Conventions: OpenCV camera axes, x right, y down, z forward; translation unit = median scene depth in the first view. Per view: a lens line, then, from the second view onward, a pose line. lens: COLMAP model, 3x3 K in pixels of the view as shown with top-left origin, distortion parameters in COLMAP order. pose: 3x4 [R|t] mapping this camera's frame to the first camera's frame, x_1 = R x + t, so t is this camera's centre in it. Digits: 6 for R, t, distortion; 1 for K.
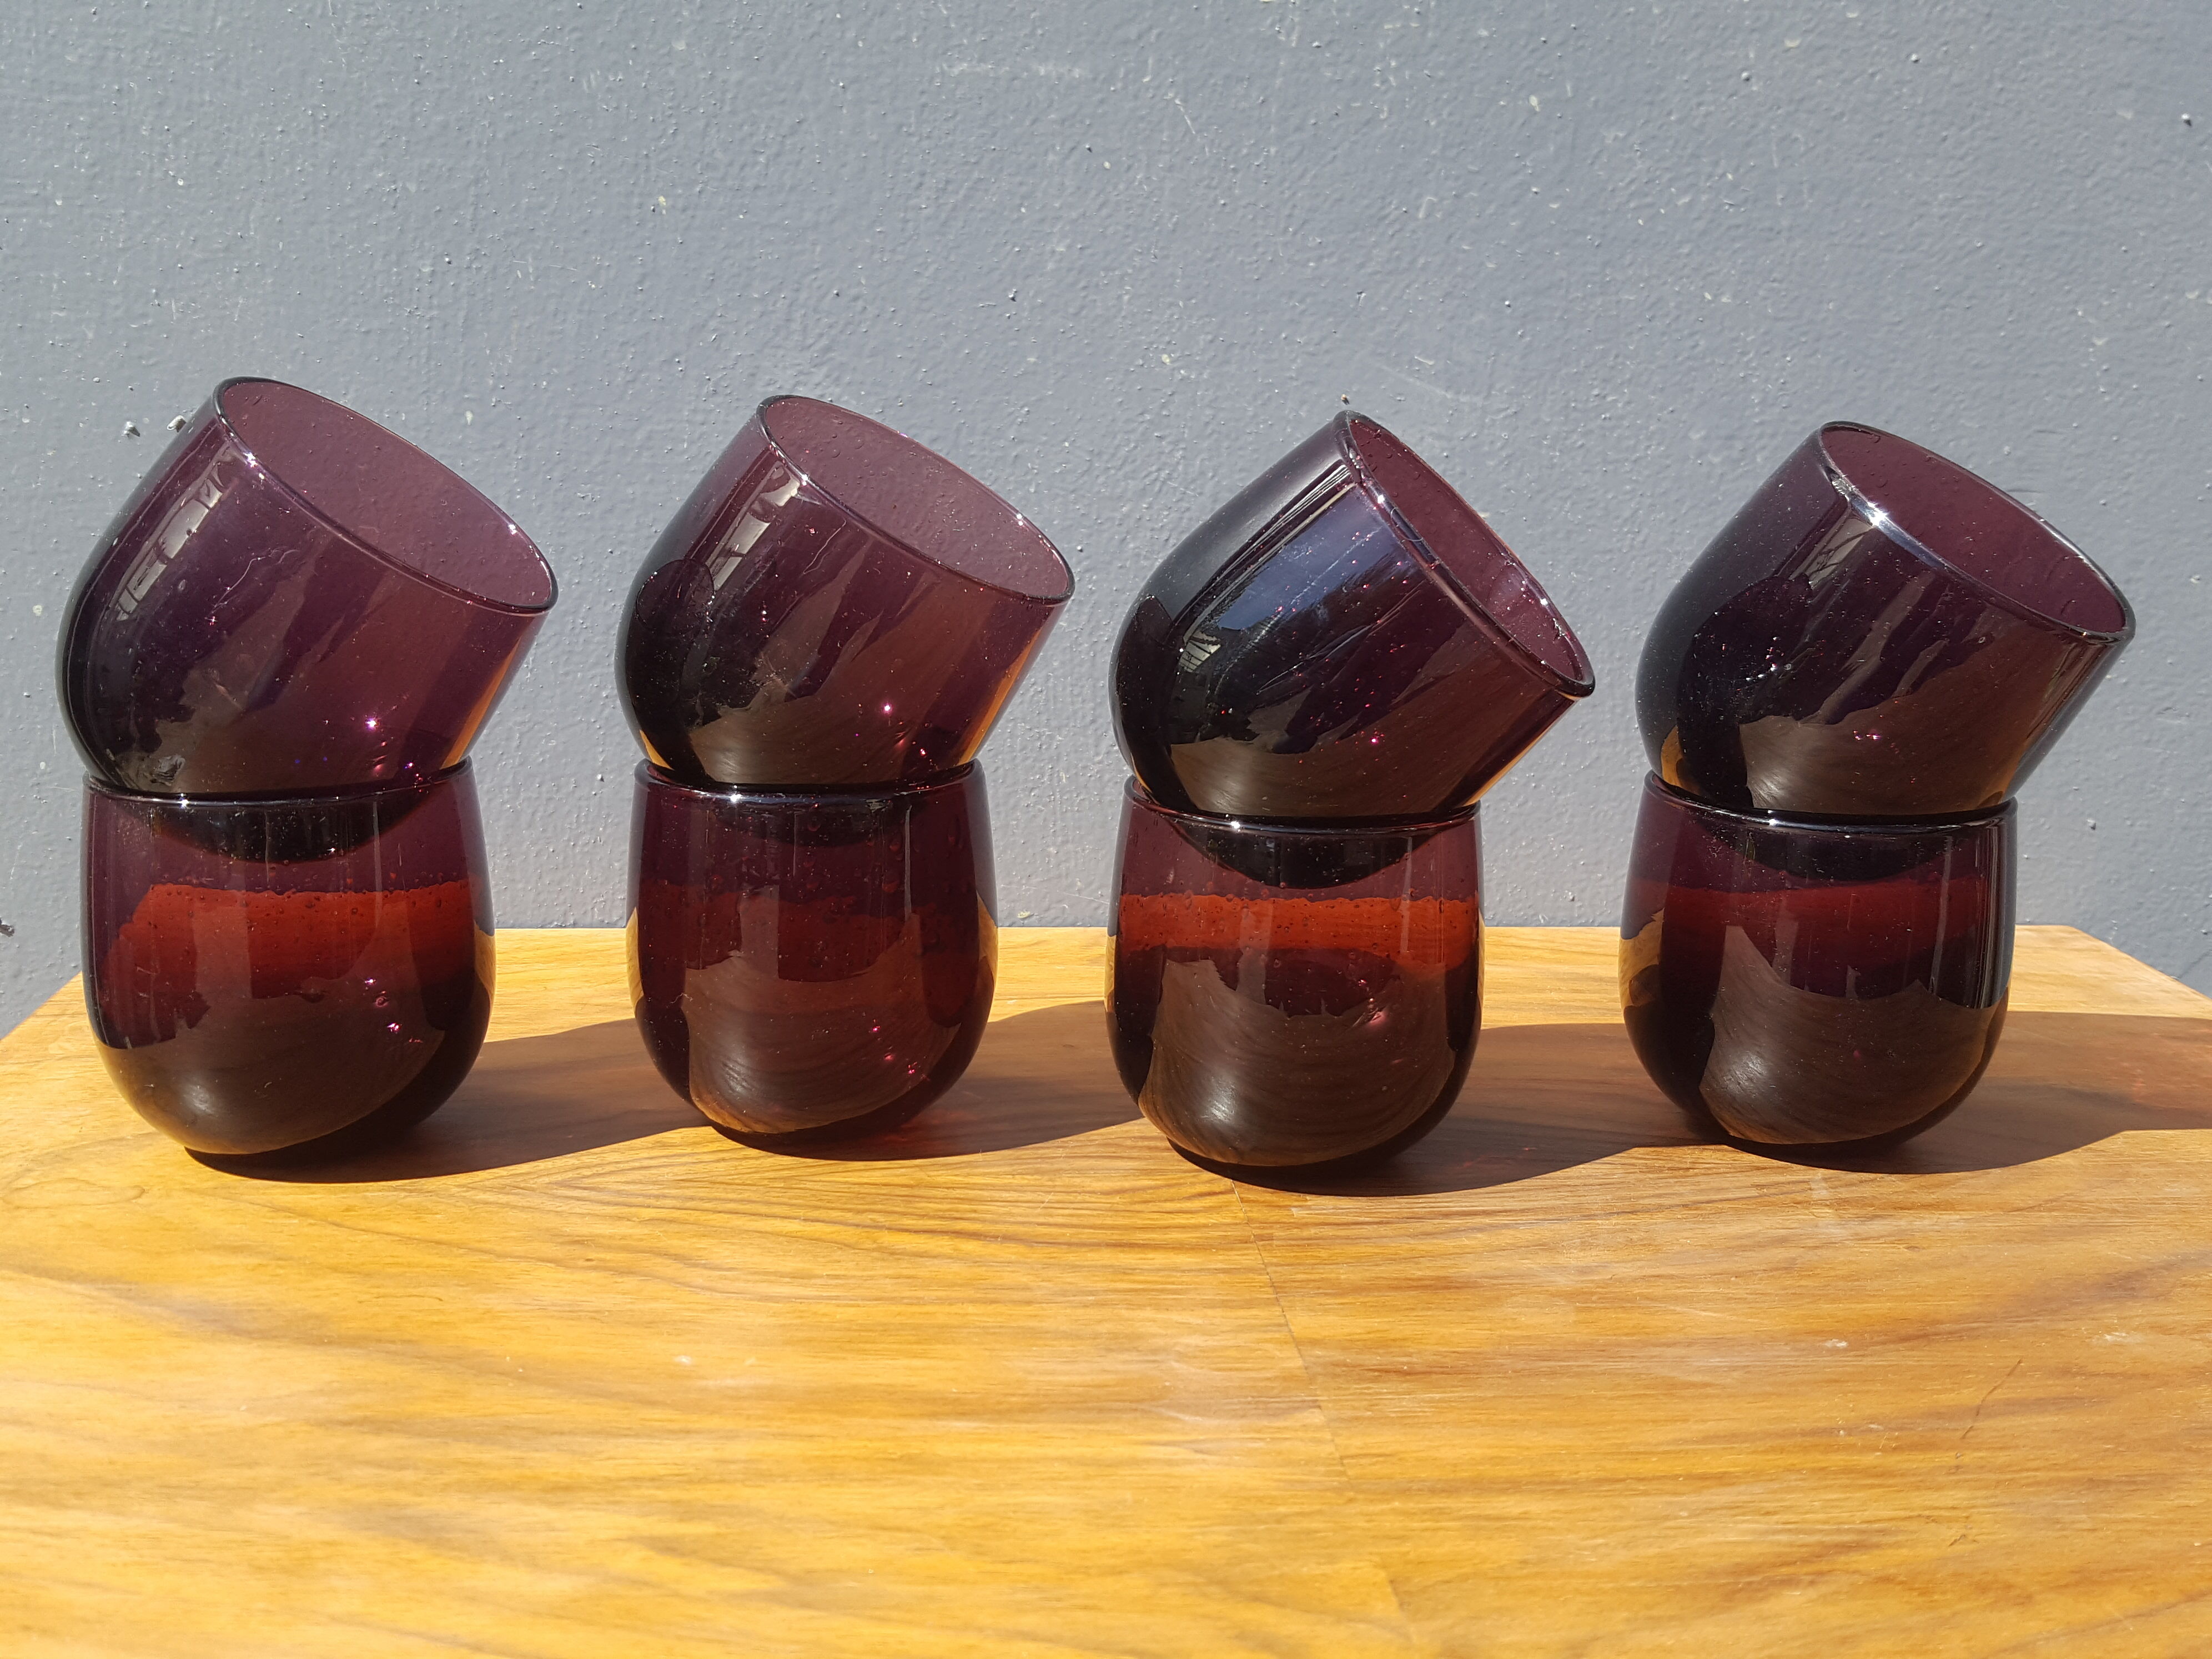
lens RADIAL K [[2239.4, 0, 1069.8], [0, 2239.4, 833.8], [0, 0, 1]] dist [0.158240, -0.368339]
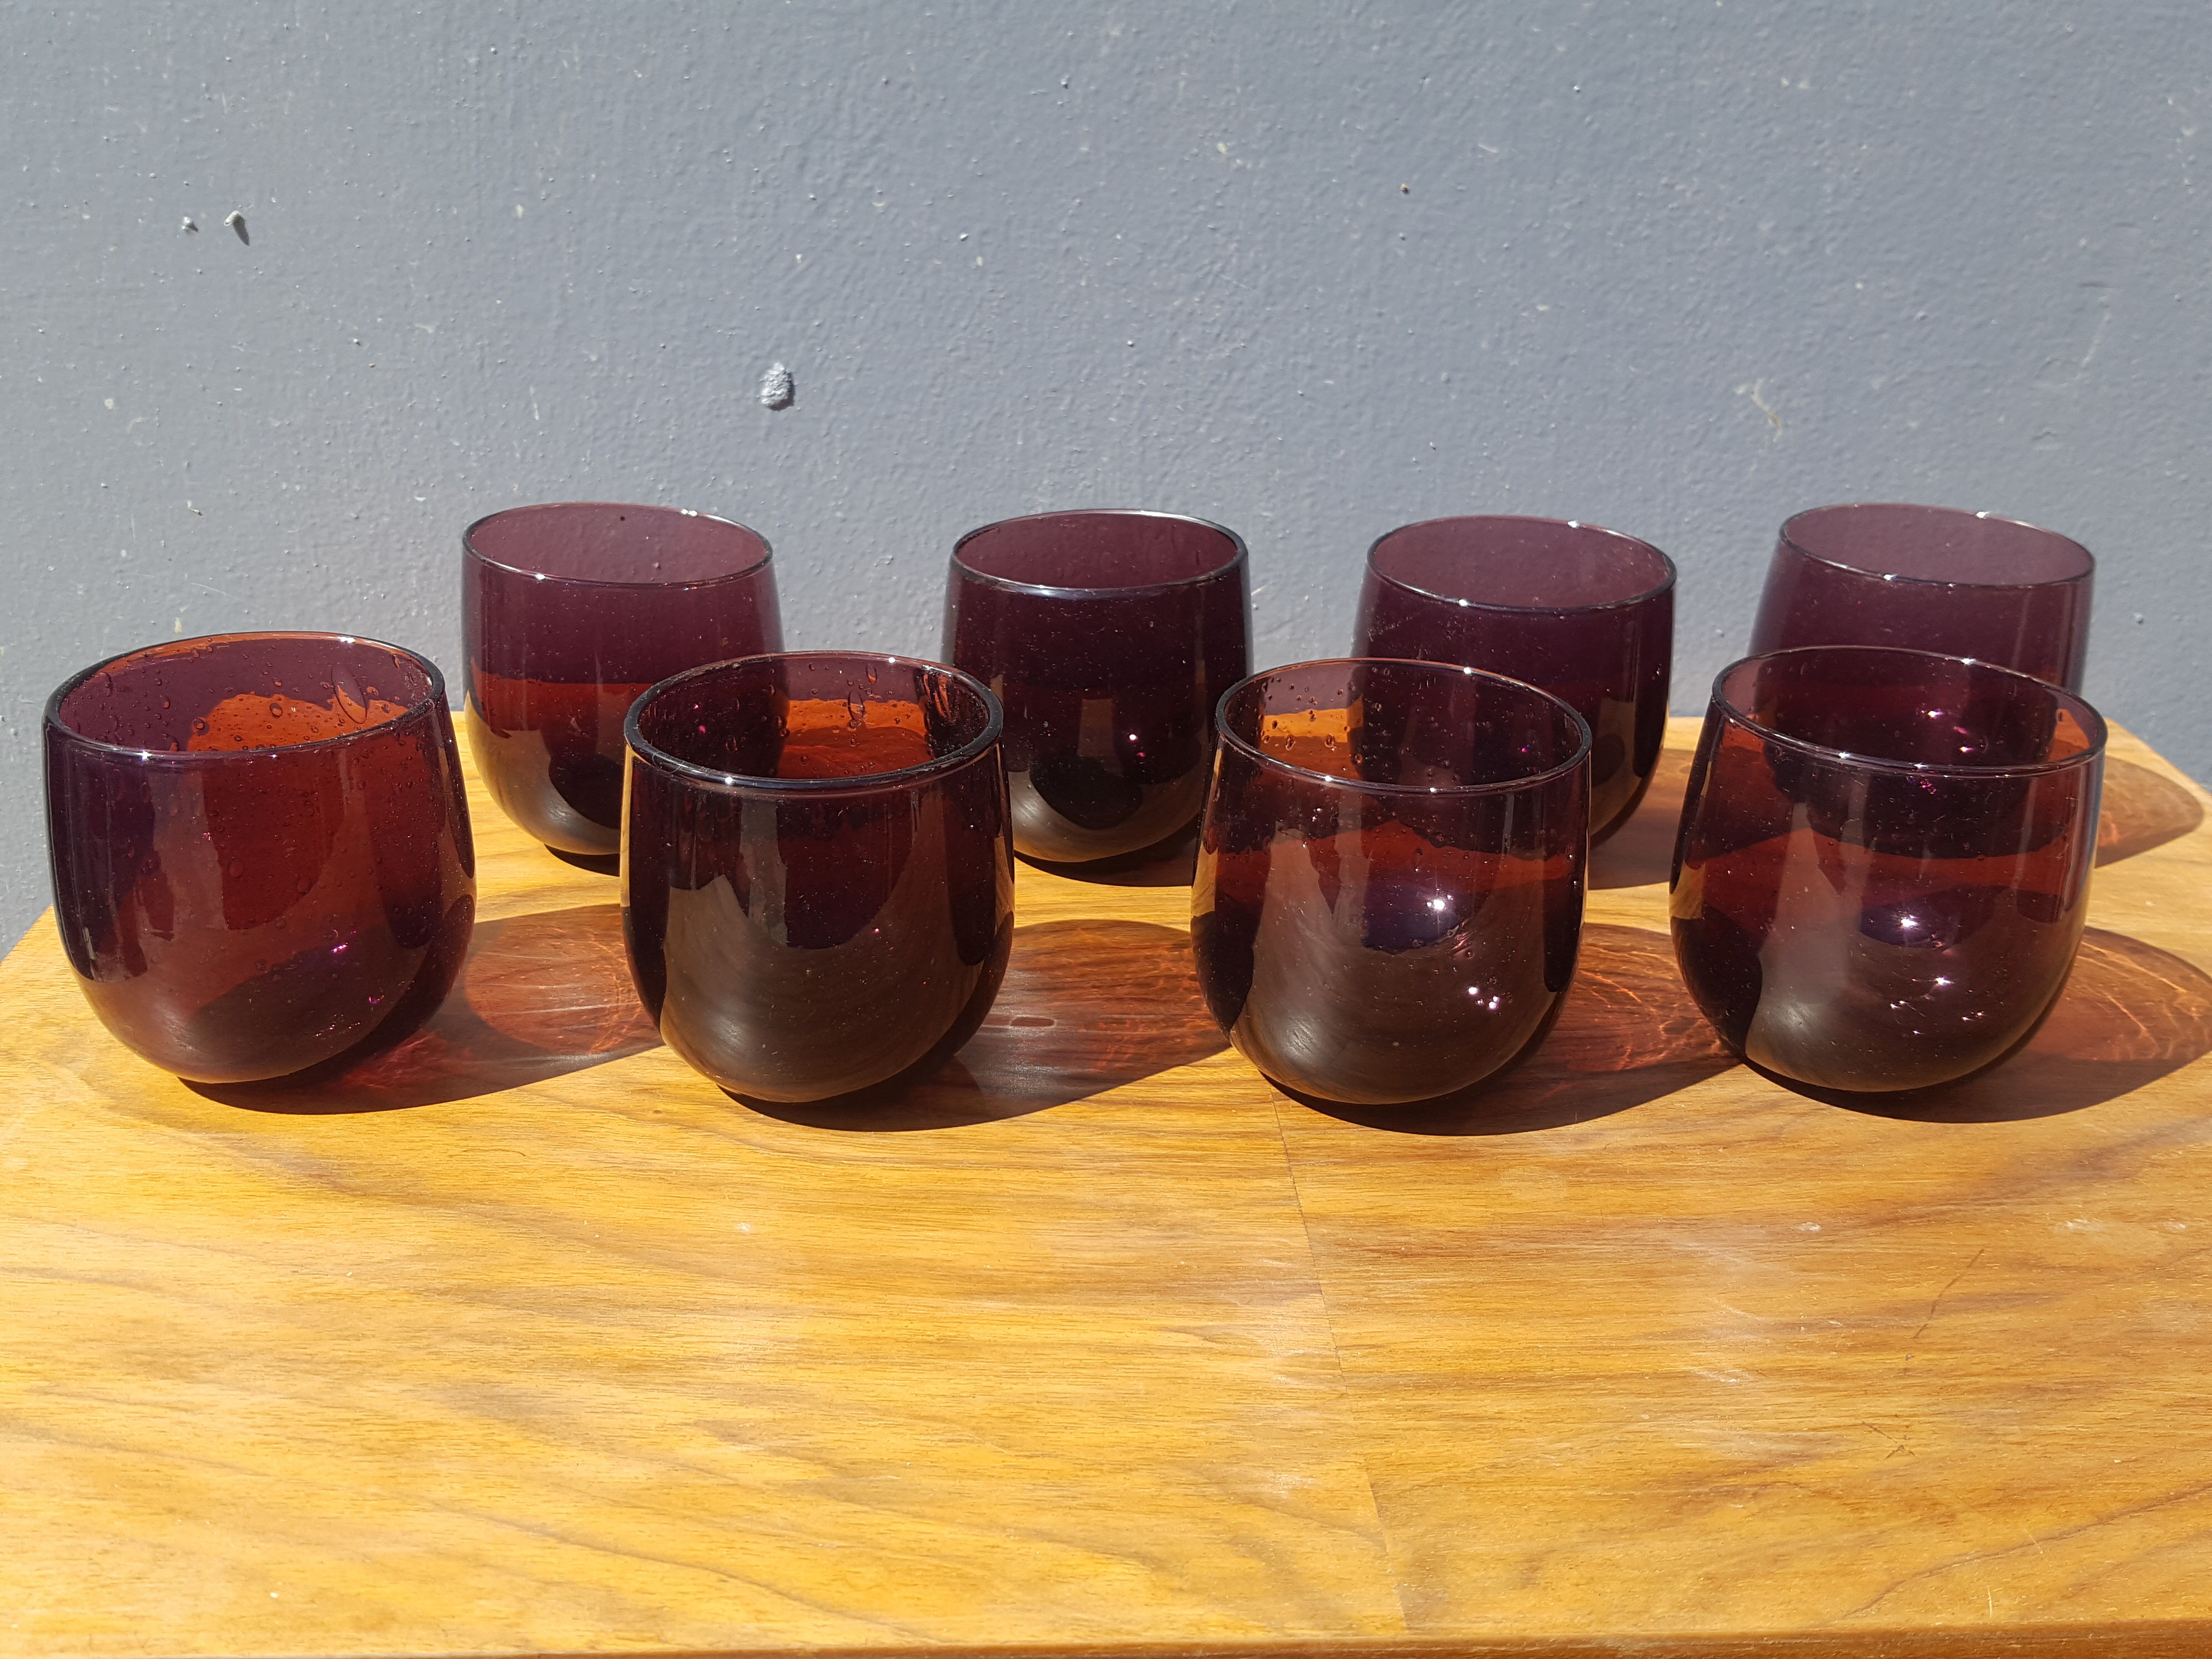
lens RADIAL K [[2245.0, 0, 1051.8], [0, 2245.0, 826.9], [0, 0, 1]] dist [0.183119, -0.454484]
pose [[0.999173, 0.015905, -0.037432, 0.016621], [-0.008913, 0.983622, 0.180022, -0.152391], [0.039682, -0.179540, 0.982950, -0.039429]]
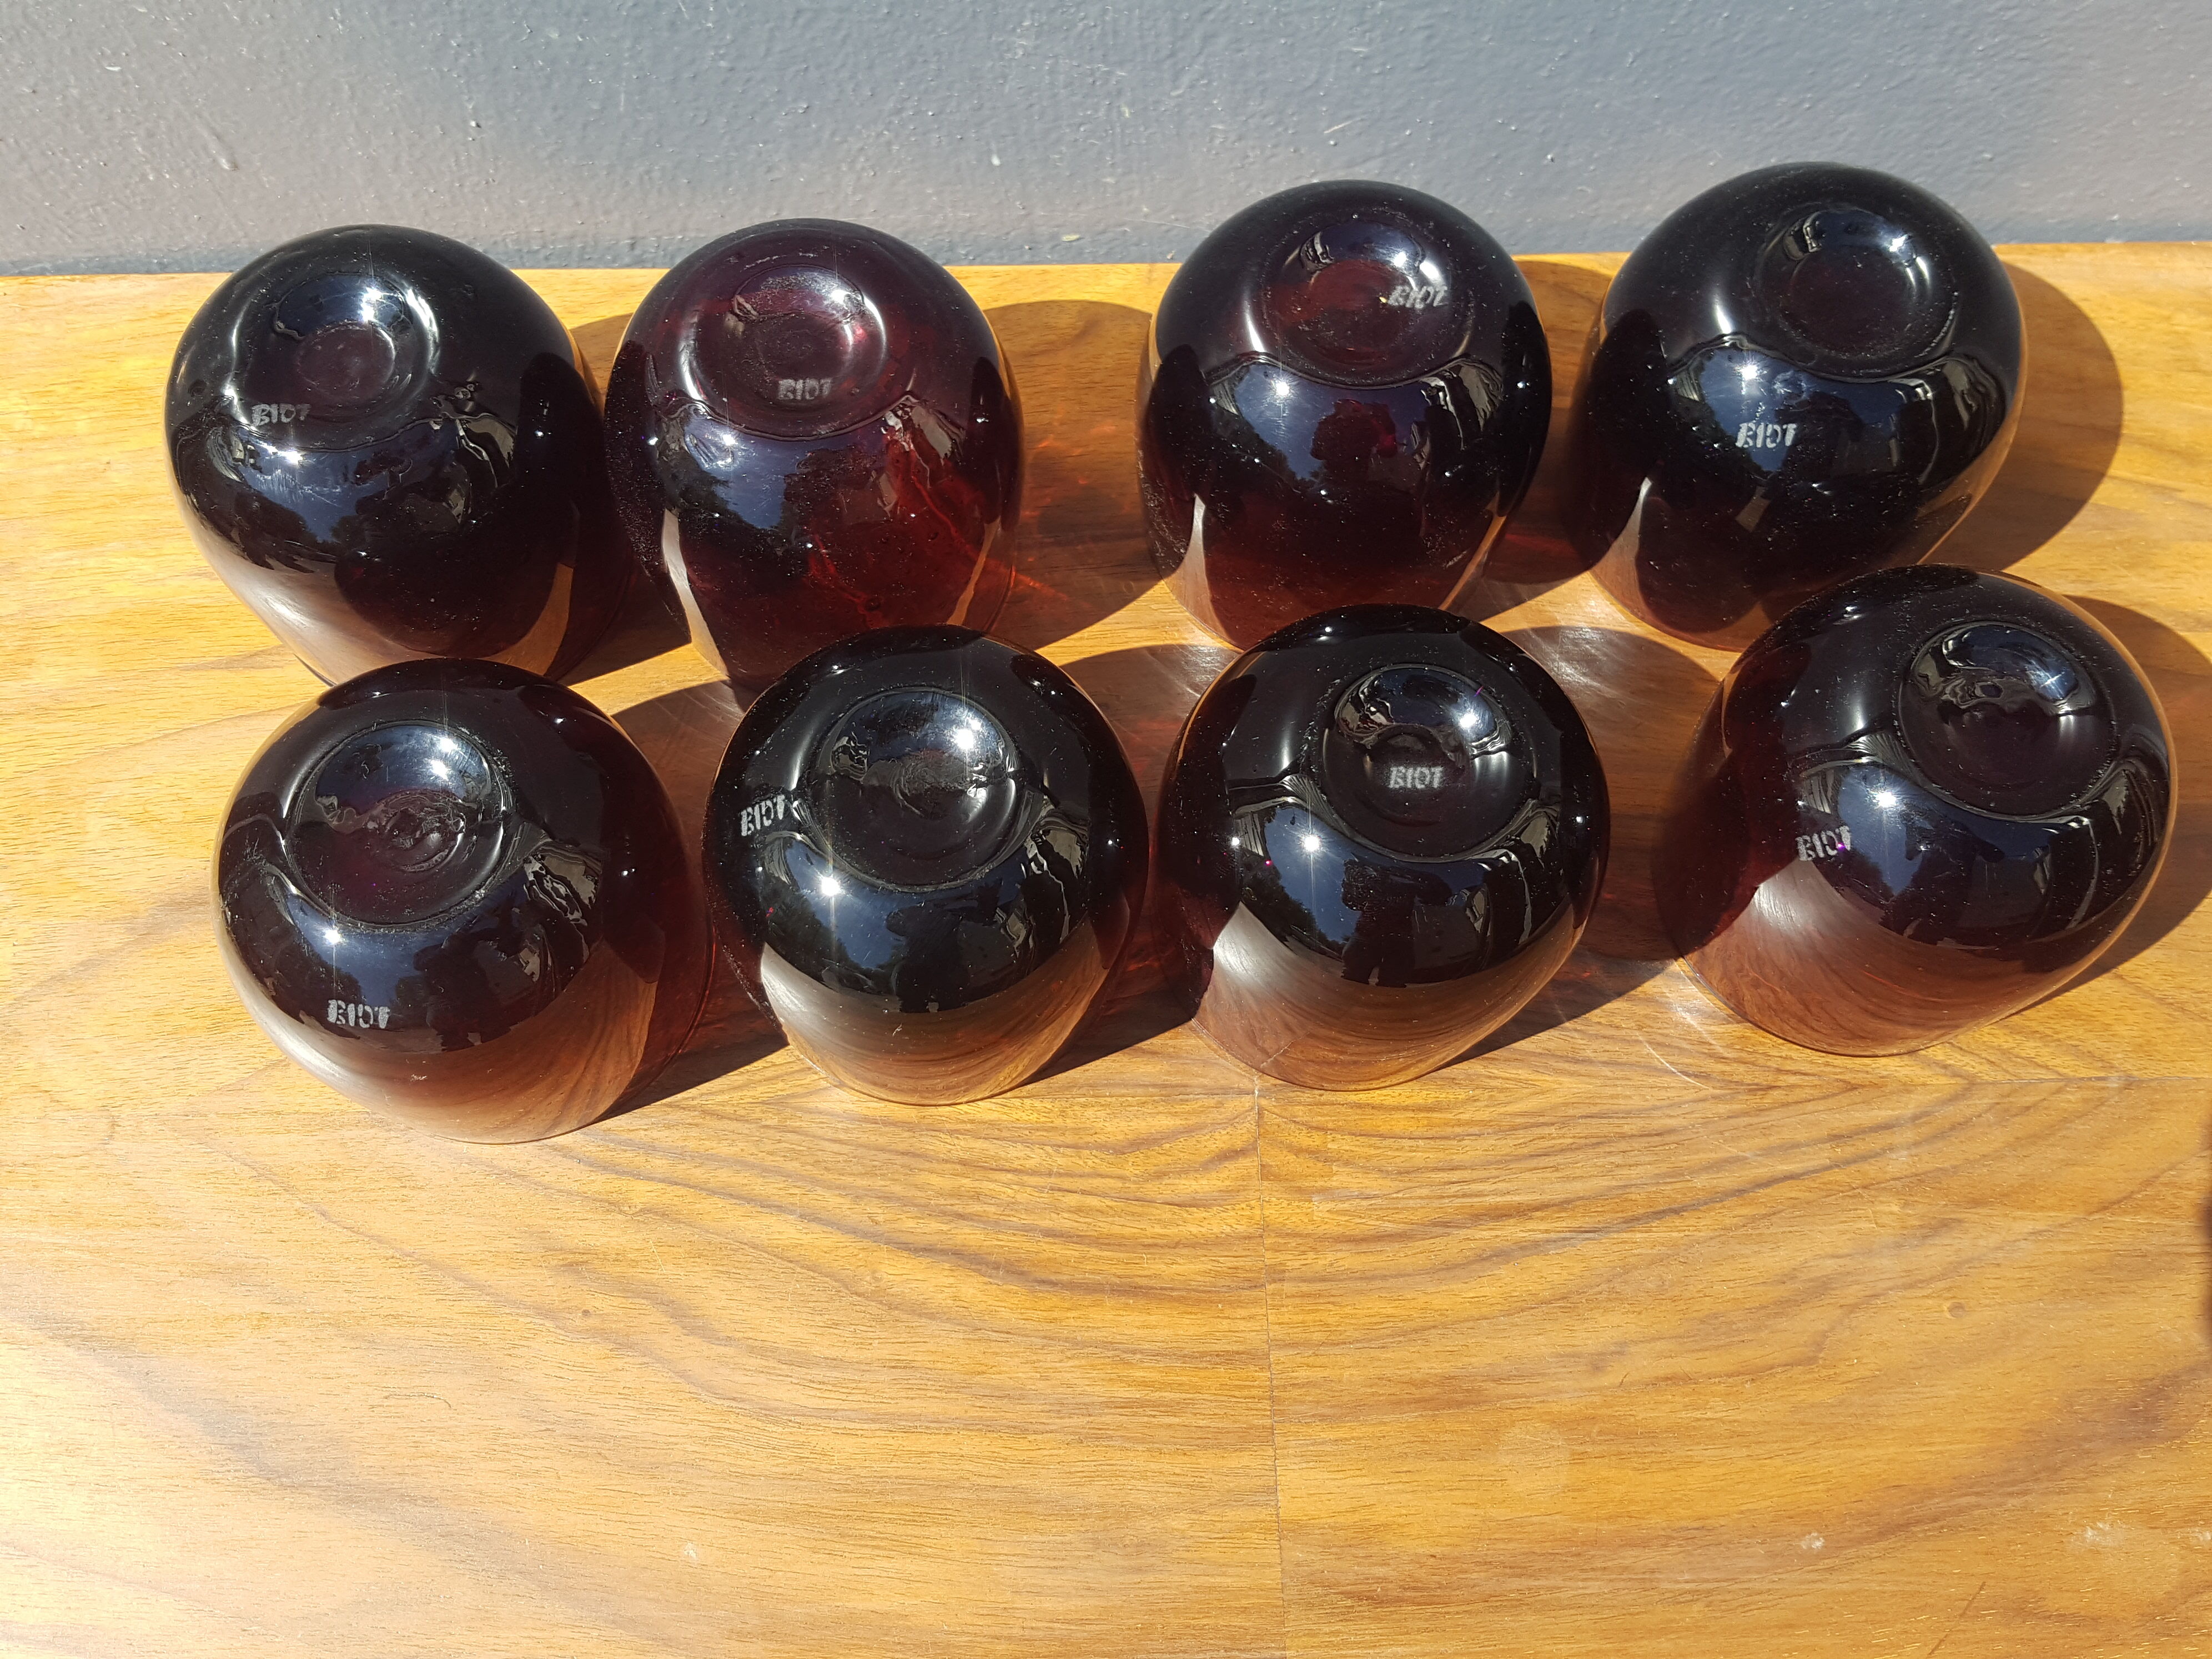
lens RADIAL K [[2245.0, 0, 1051.8], [0, 2245.0, 826.9], [0, 0, 1]] dist [0.183119, -0.454484]
pose [[0.997946, 0.049775, -0.040328, 0.022238], [0.006581, 0.546527, 0.837415, -0.806290], [0.063723, -0.835961, 0.545077, 0.685577]]
